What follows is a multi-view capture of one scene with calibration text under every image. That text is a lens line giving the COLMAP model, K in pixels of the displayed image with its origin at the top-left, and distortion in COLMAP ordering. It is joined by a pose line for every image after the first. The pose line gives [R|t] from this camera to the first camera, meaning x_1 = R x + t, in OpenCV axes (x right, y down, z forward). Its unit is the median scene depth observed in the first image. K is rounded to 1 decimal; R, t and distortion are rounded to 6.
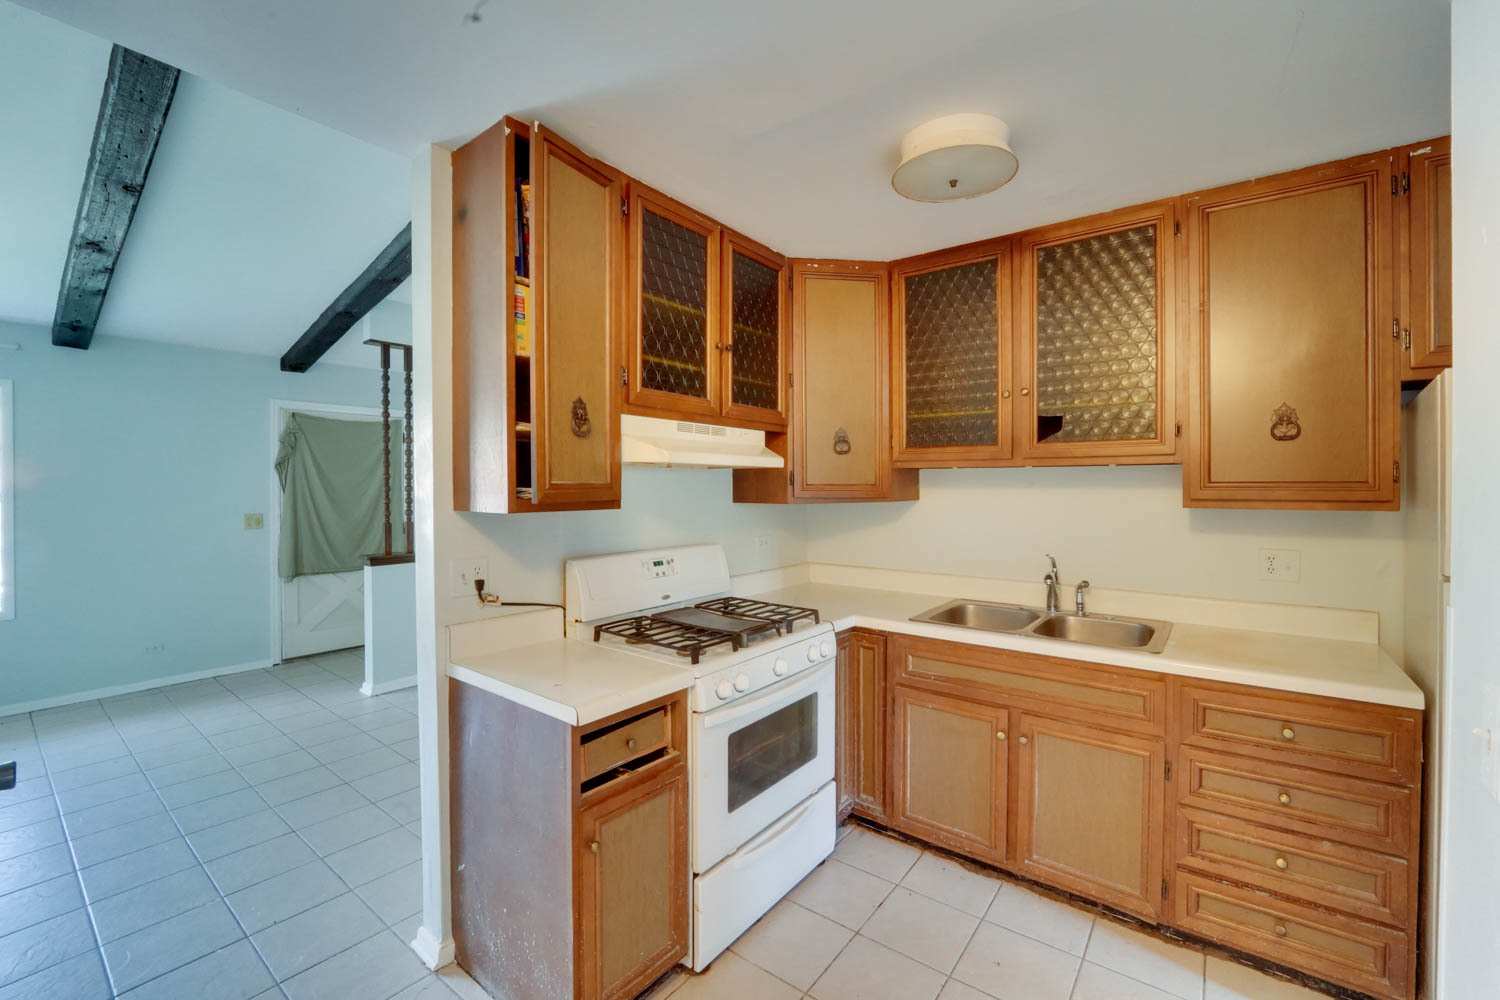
lens RADIAL K [[618.7, 0, 755.4], [0, 618.7, 489.9], [0, 0, 1]] dist [-0.002161, 0.000051]
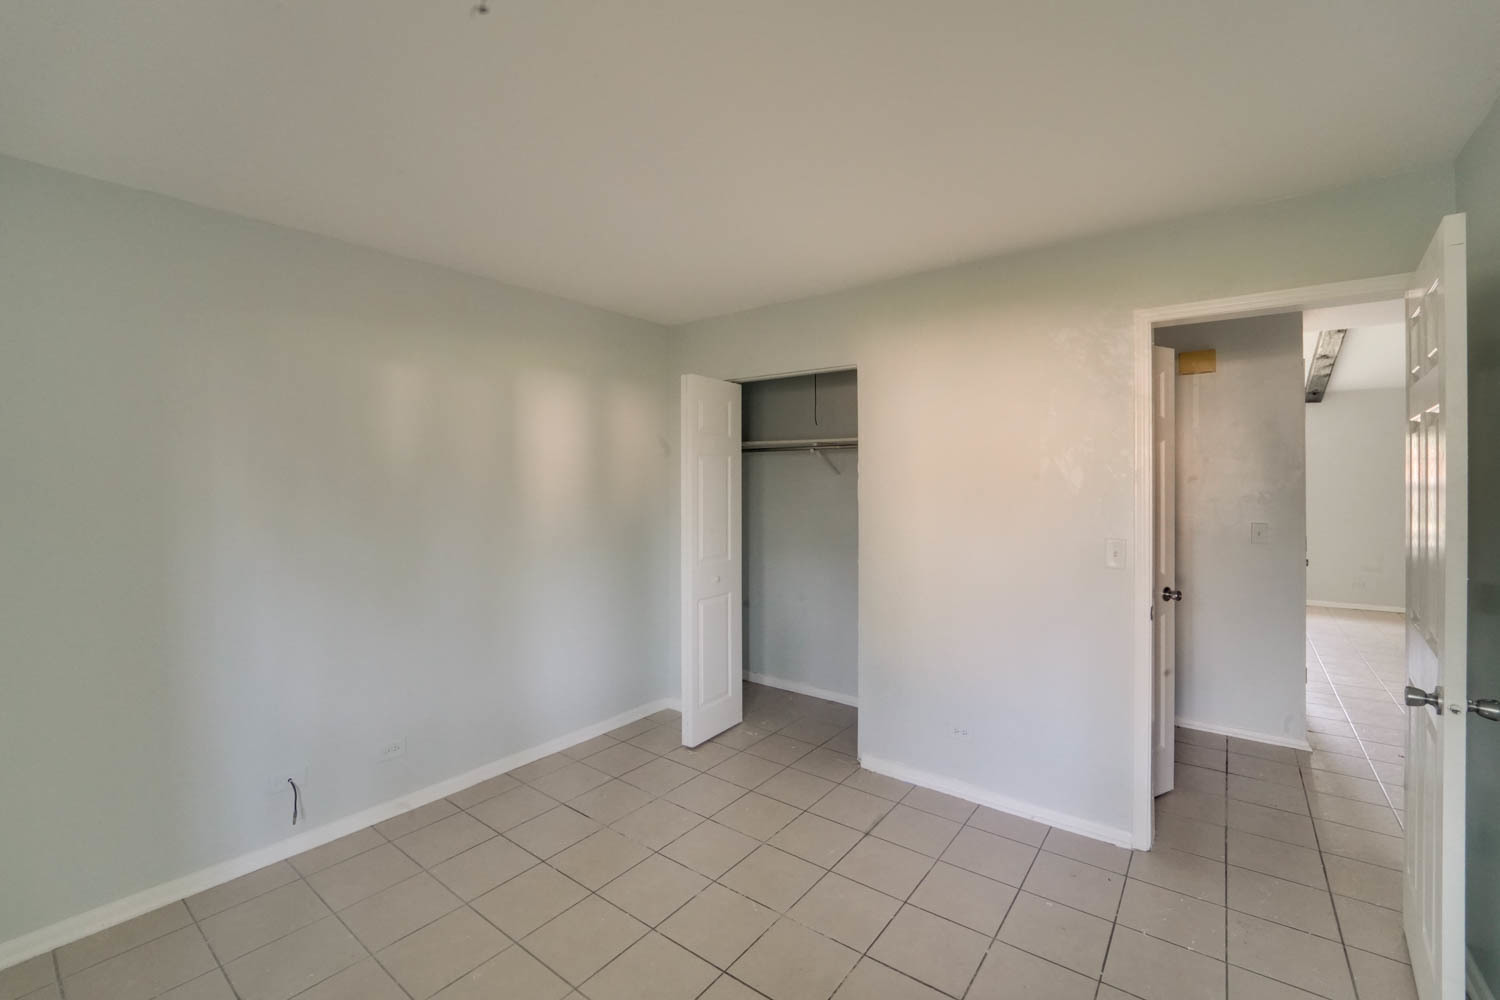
lens RADIAL K [[618.7, 0, 750.5], [0, 618.7, 492.6], [0, 0, 1]] dist [-0.002161, 0.000051]
pose [[0.001772, 0.012438, -0.999921, 0.836200], [0.002844, 0.999919, 0.012443, 0.014289], [0.999994, -0.002866, 0.001737, -0.776980]]
